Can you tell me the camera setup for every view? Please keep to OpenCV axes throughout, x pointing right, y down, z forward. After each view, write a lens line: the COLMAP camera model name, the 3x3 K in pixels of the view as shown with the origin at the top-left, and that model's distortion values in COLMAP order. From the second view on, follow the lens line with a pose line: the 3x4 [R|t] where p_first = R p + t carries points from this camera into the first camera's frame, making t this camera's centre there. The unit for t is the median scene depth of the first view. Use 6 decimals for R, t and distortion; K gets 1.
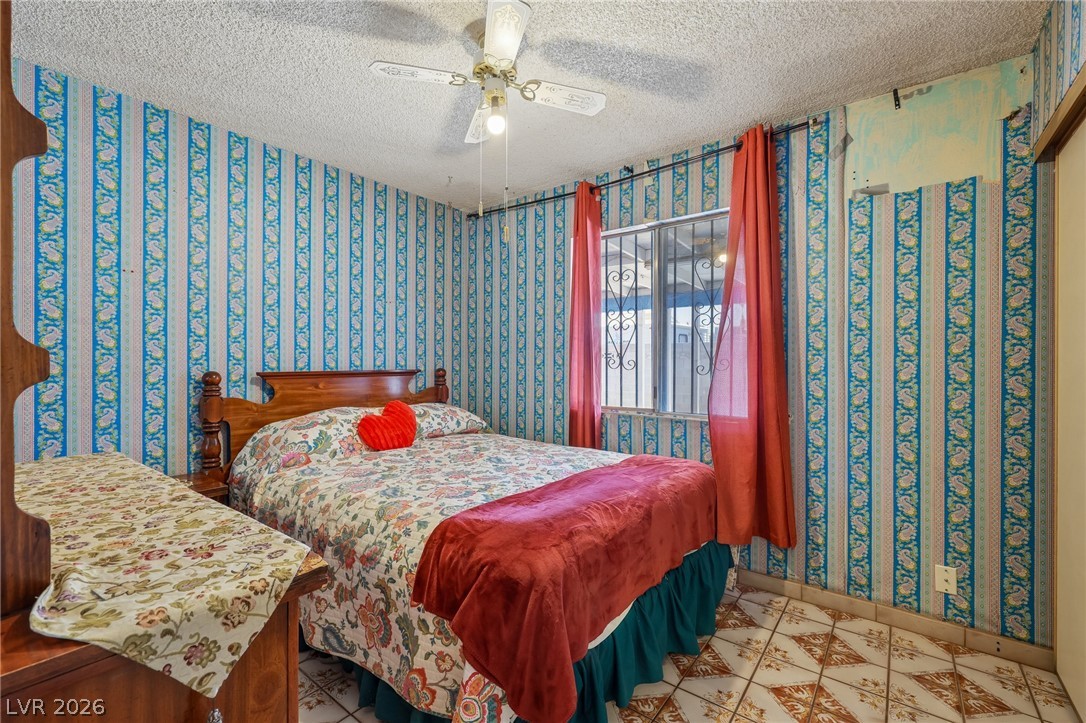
lens RADIAL K [[457.6, 0, 538.7], [0, 457.6, 380.4], [0, 0, 1]] dist [-0.000423, -0.000127]
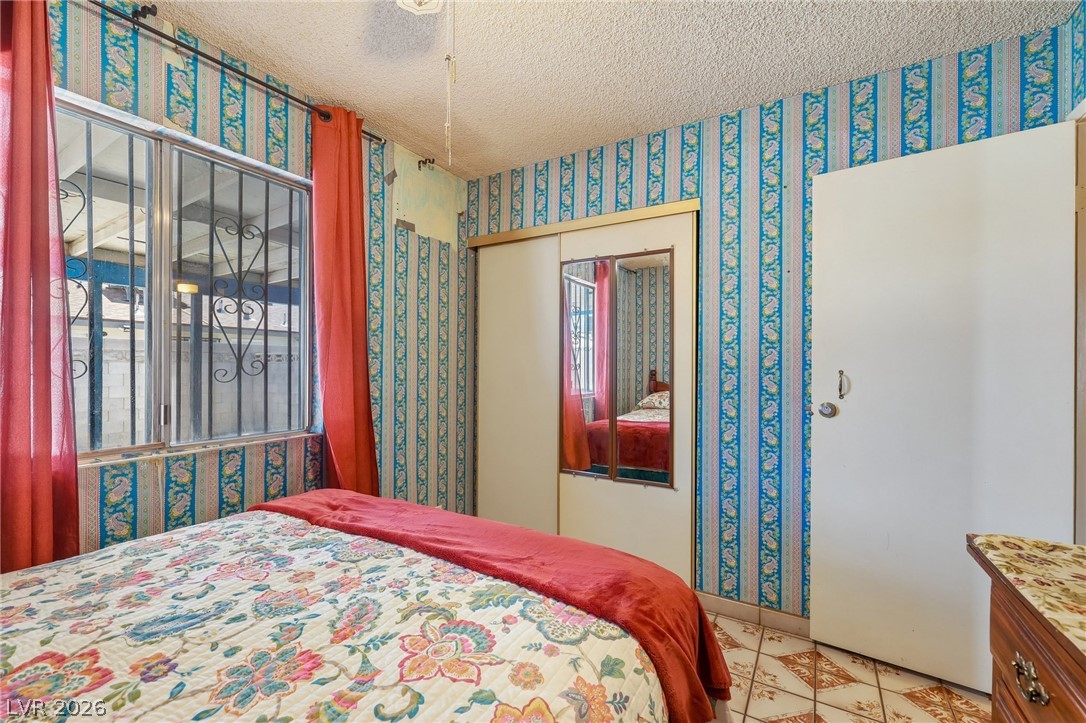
lens RADIAL K [[457.6, 0, 538.7], [0, 457.6, 380.4], [0, 0, 1]] dist [-0.000423, -0.000127]
pose [[-0.114420, -0.033388, 0.992871, -0.546164], [0.036026, 0.998638, 0.037733, -0.032639], [-0.992779, 0.040087, -0.113061, 0.805910]]
